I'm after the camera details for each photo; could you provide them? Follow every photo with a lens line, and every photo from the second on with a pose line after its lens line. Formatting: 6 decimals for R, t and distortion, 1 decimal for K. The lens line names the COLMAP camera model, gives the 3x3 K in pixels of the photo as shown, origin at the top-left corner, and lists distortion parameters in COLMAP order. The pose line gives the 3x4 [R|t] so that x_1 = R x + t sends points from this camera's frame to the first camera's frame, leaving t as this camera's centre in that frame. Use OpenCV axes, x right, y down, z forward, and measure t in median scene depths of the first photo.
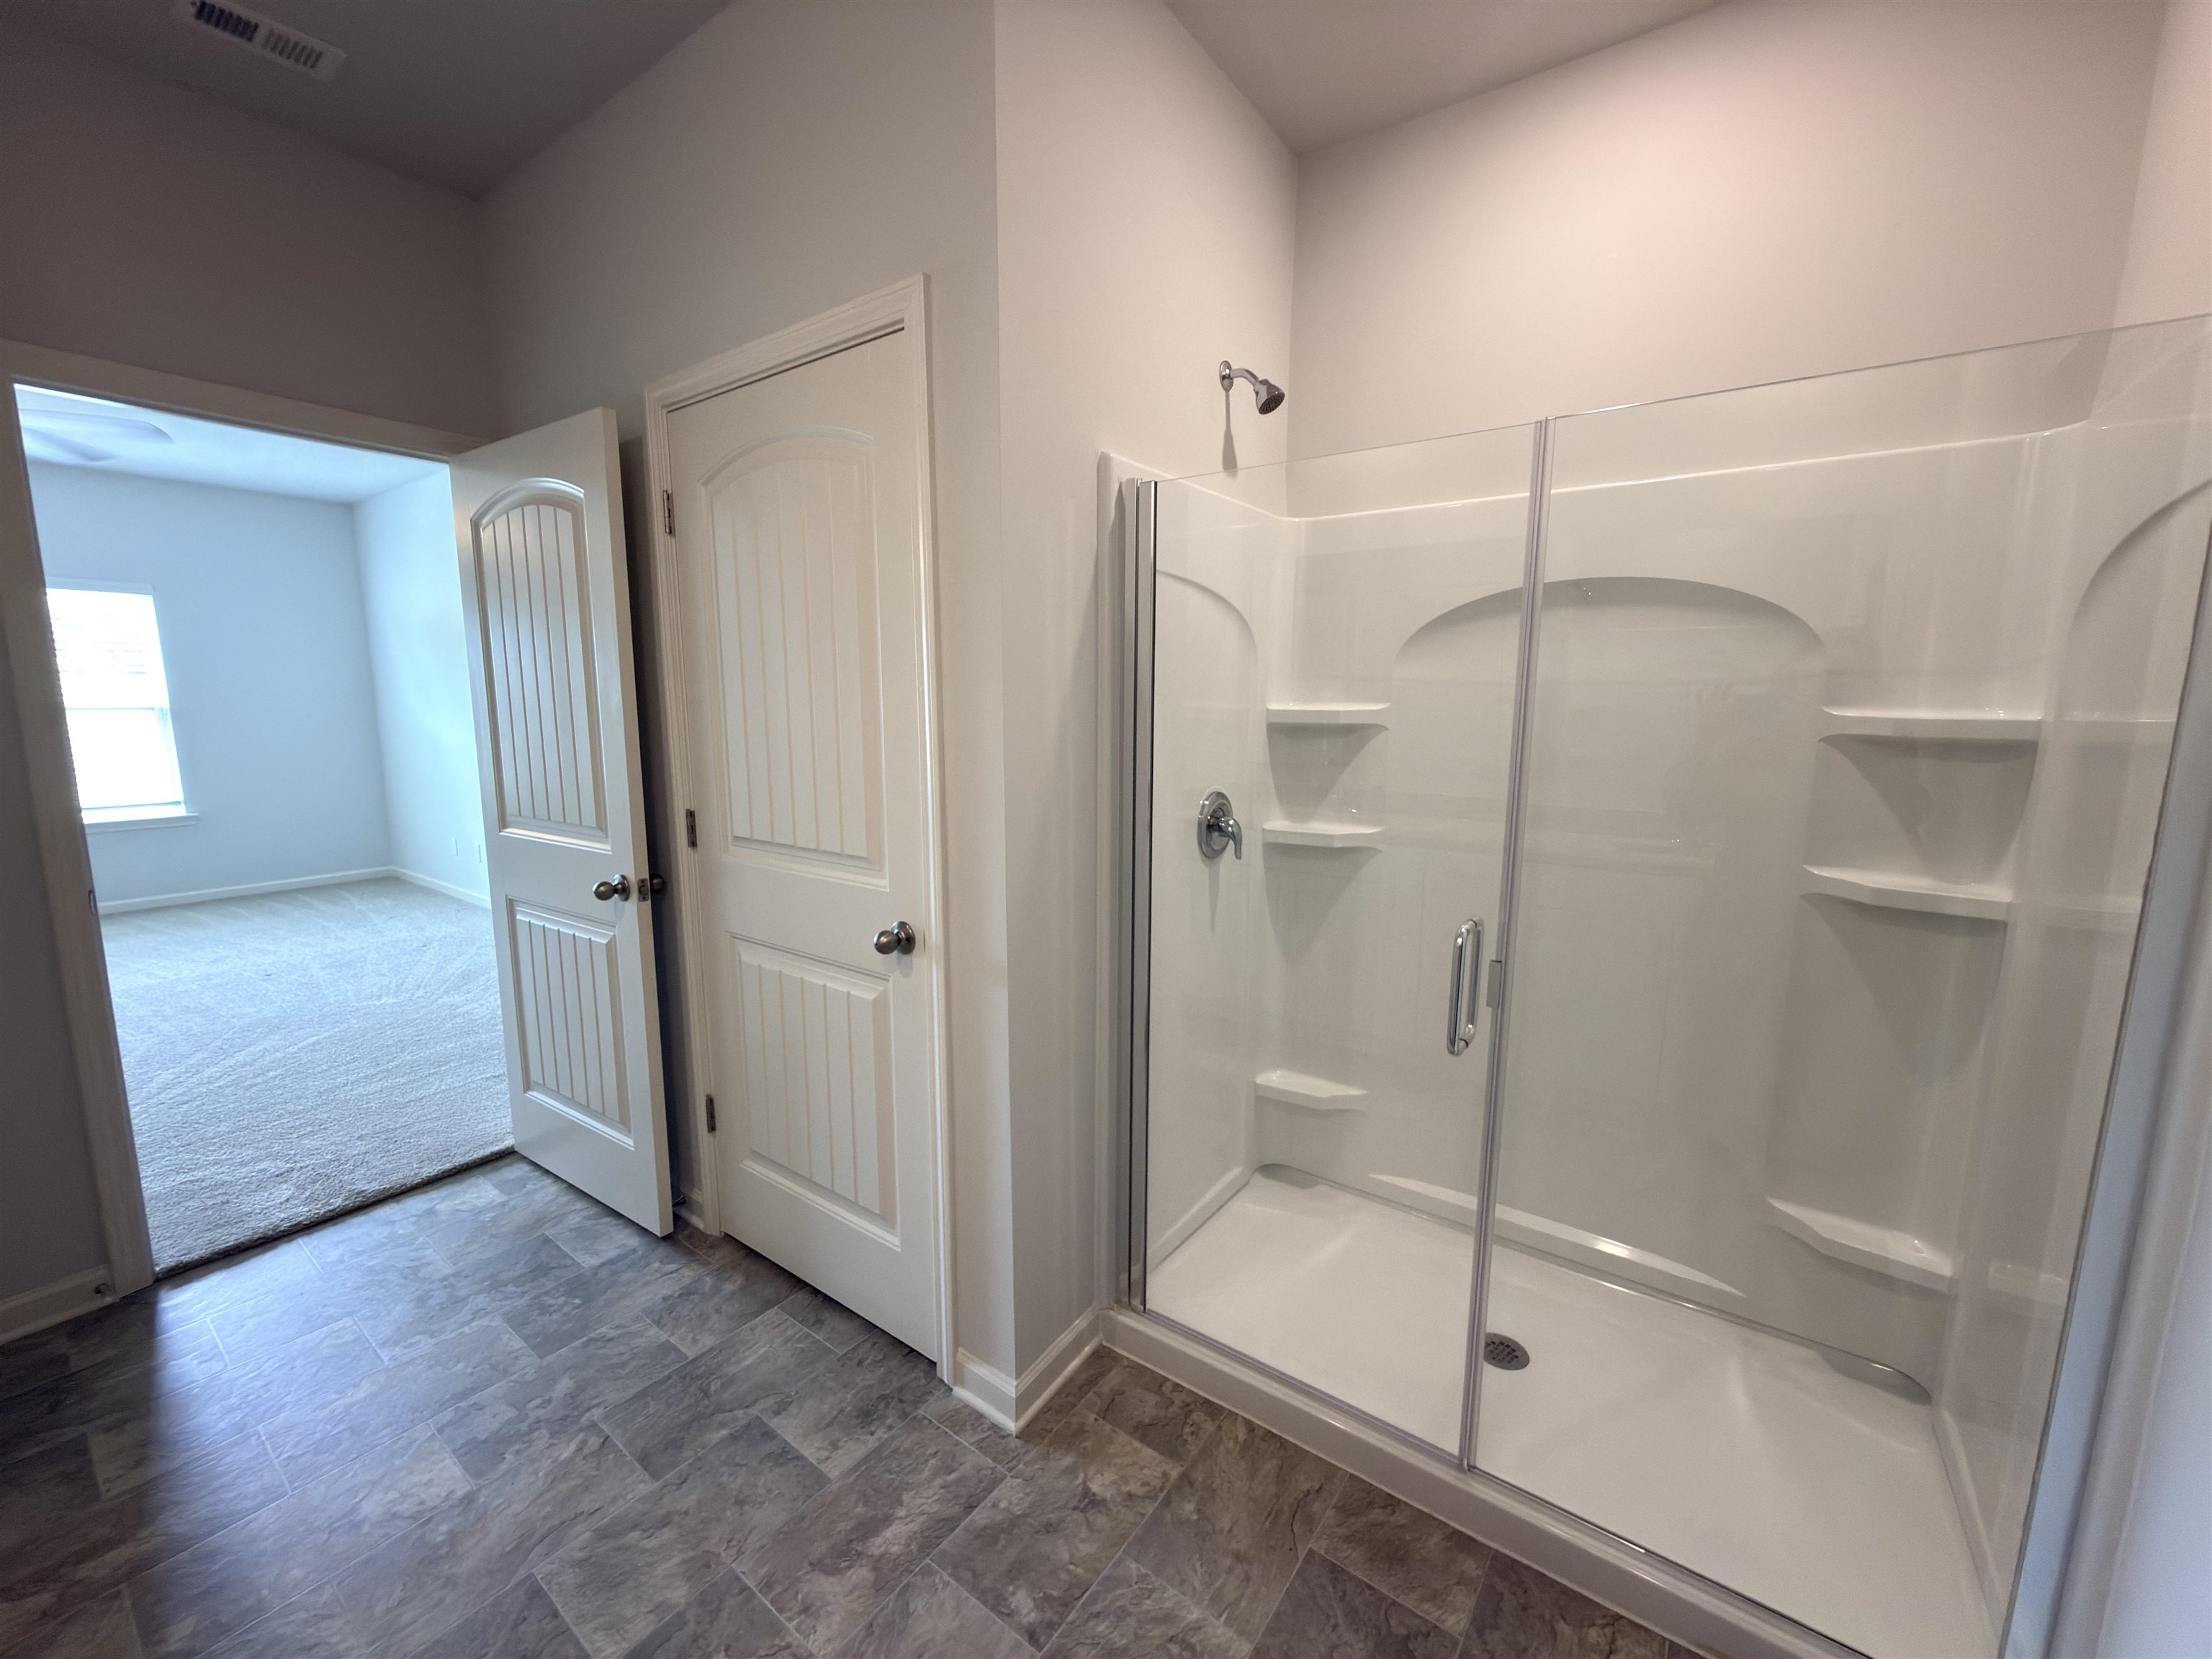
lens RADIAL K [[880.9, 0, 1106.0], [0, 880.9, 829.5], [0, 0, 1]] dist [-0.000803, 0.000060]
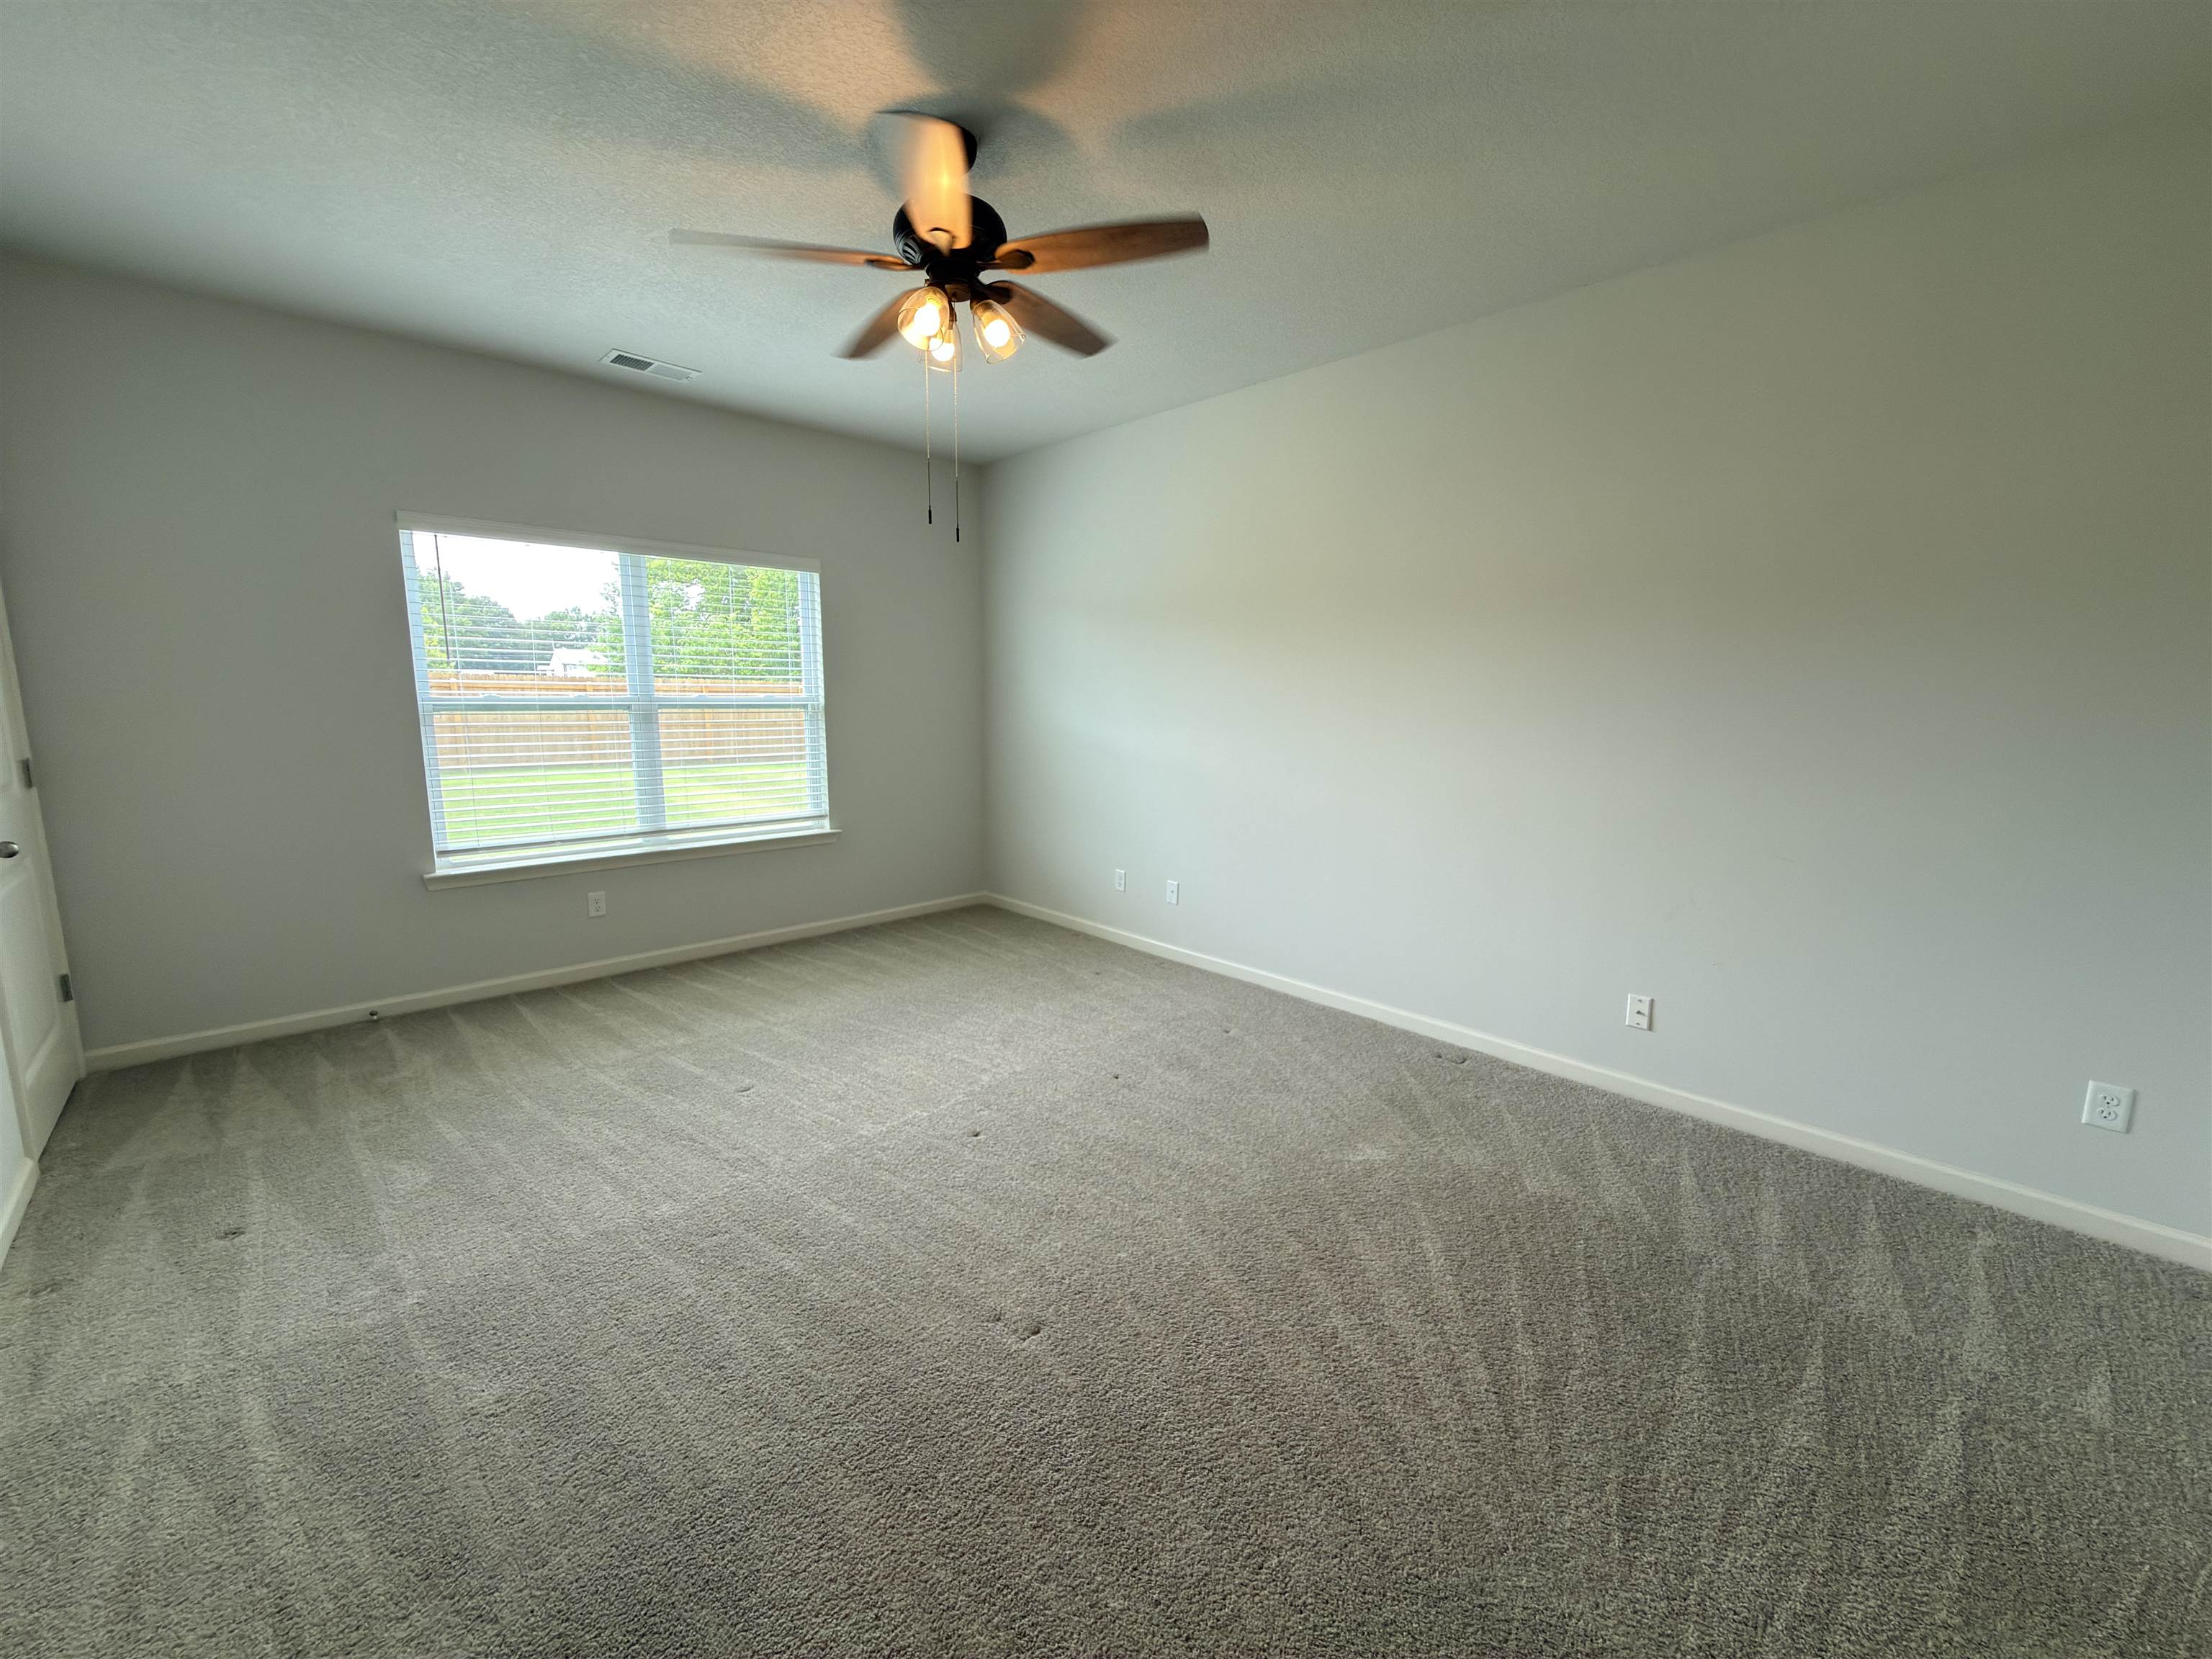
lens RADIAL K [[880.9, 0, 1106.0], [0, 880.9, 829.5], [0, 0, 1]] dist [-0.000803, 0.000060]
pose [[0.983481, 0.039879, -0.176566, -1.654046], [-0.038313, 0.999190, 0.012274, -0.101812], [0.176913, -0.005306, 0.984212, 0.537626]]
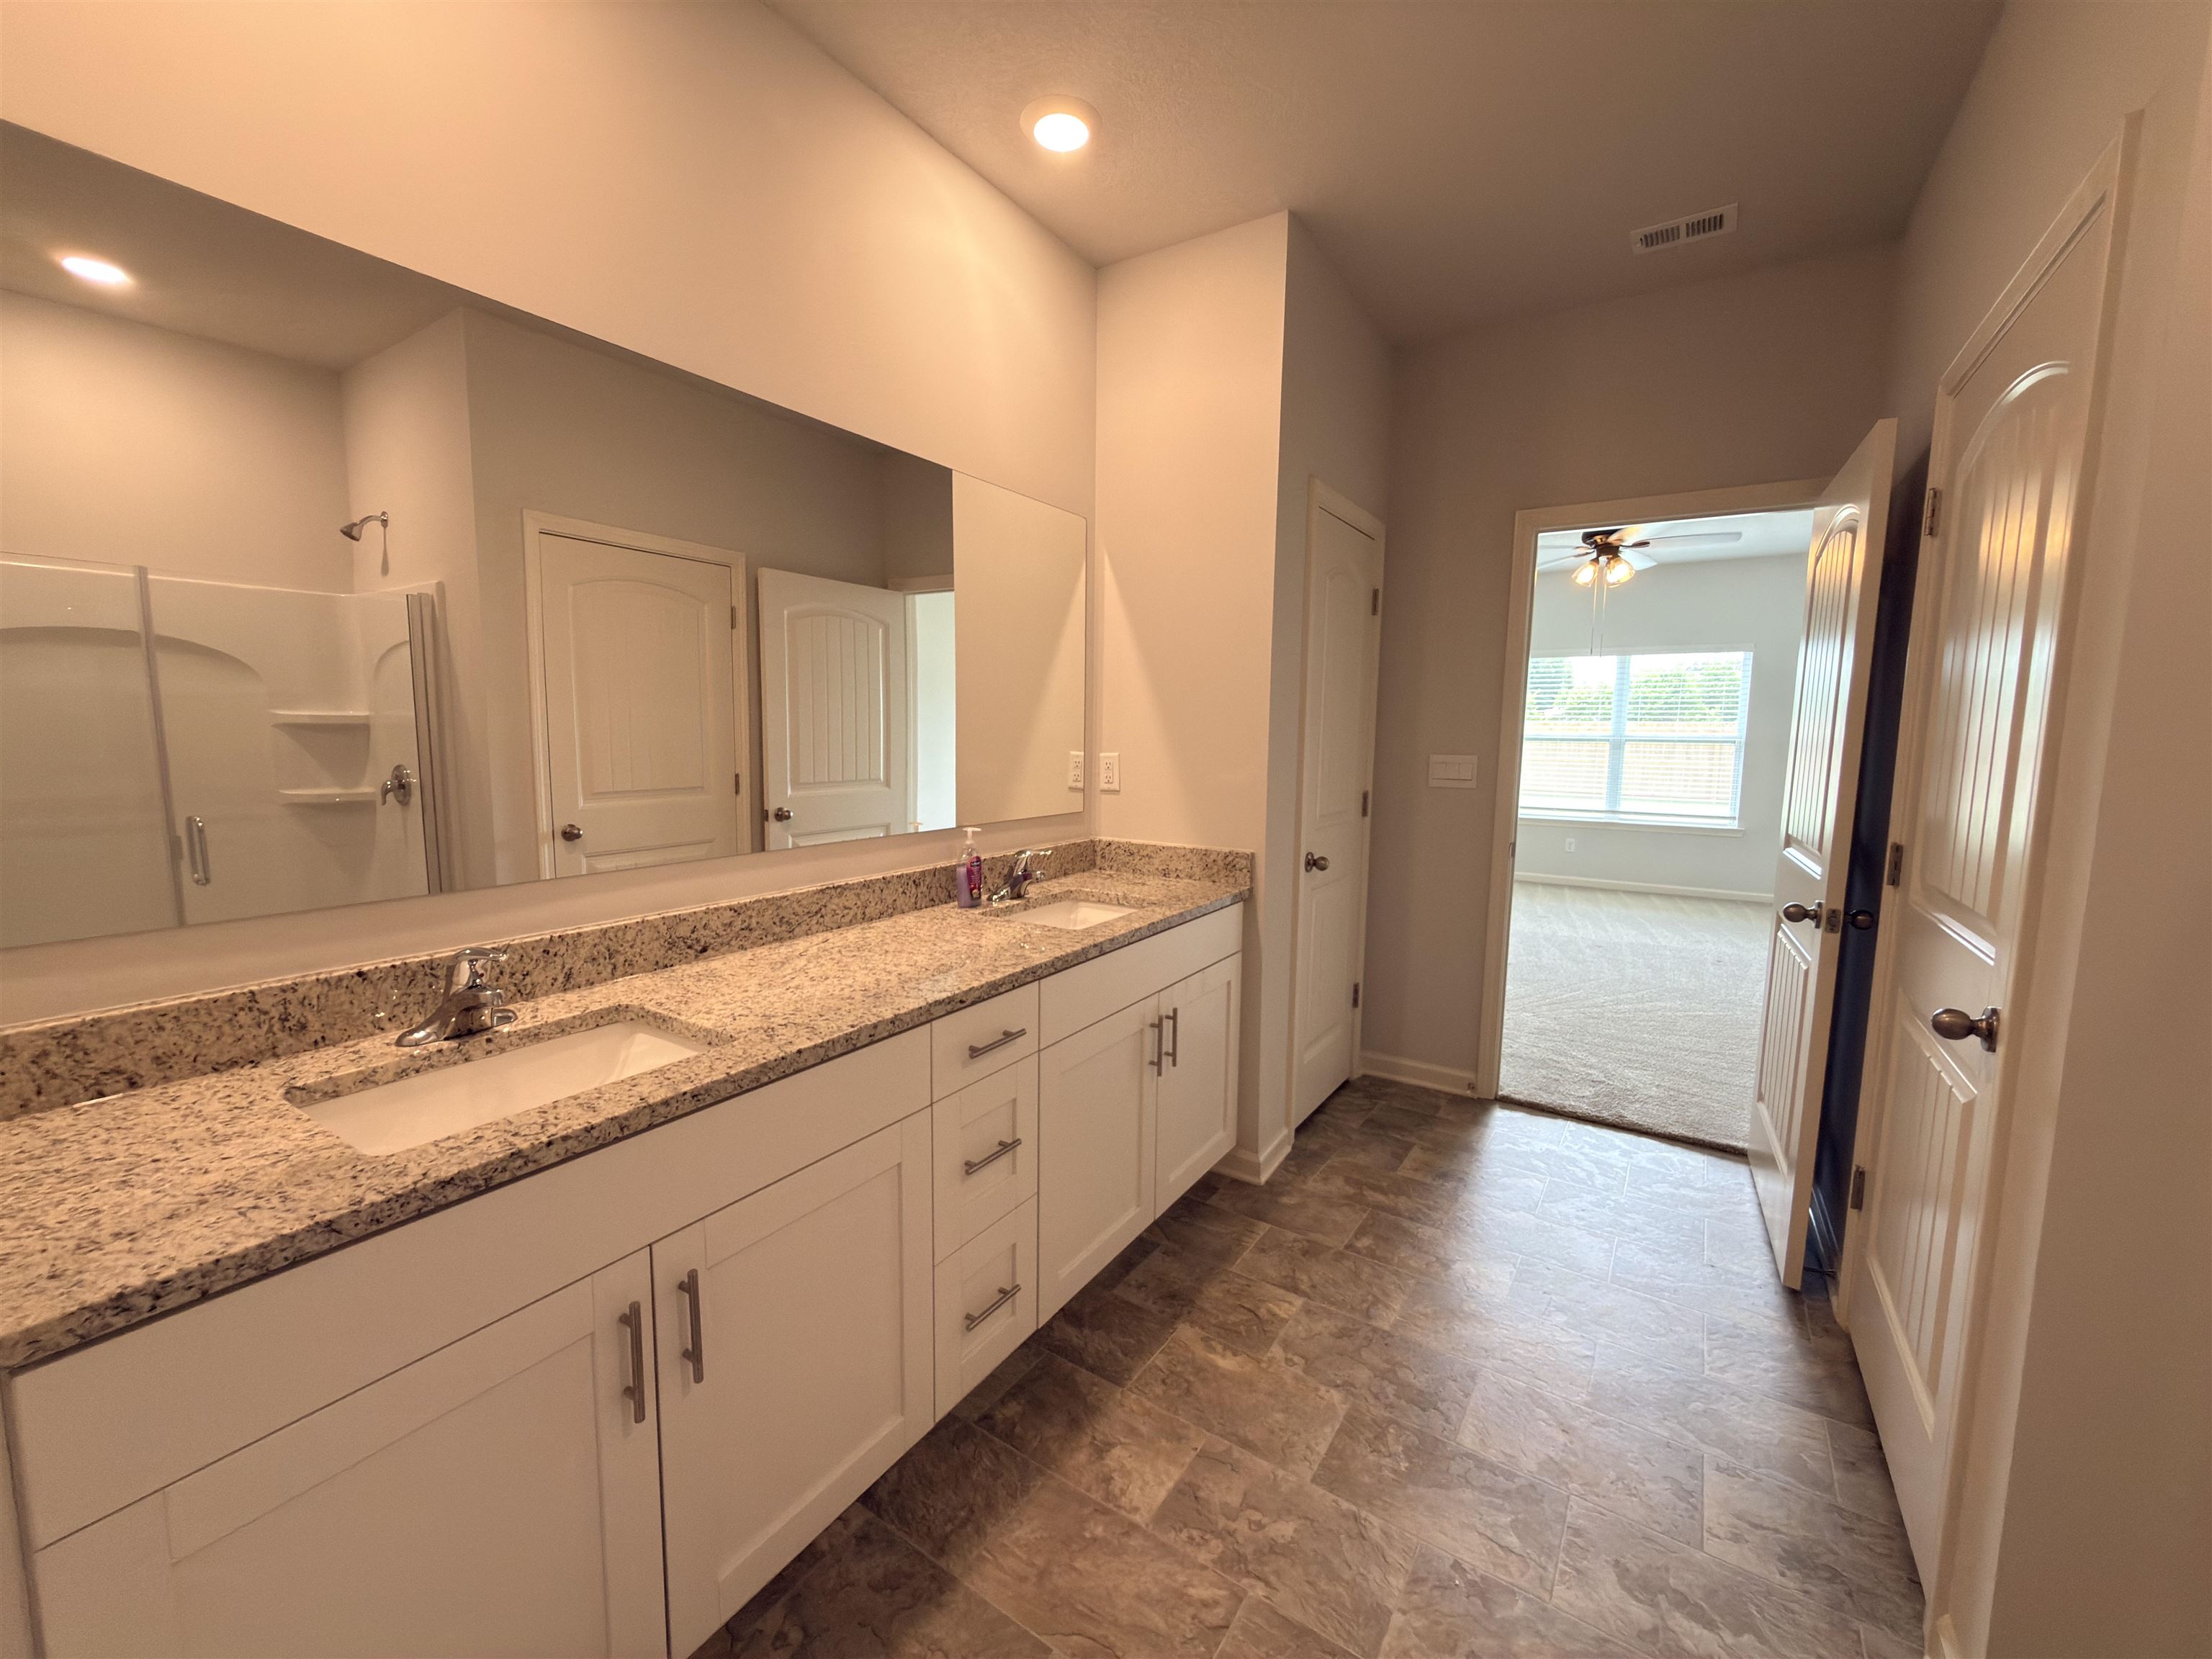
lens RADIAL K [[880.9, 0, 1106.0], [0, 880.9, 829.5], [0, 0, 1]] dist [-0.000803, 0.000060]
pose [[0.046947, 0.110434, -0.992774, 0.352875], [-0.158831, 0.982051, 0.101730, 0.000383], [0.986189, 0.152907, 0.063644, 0.148998]]
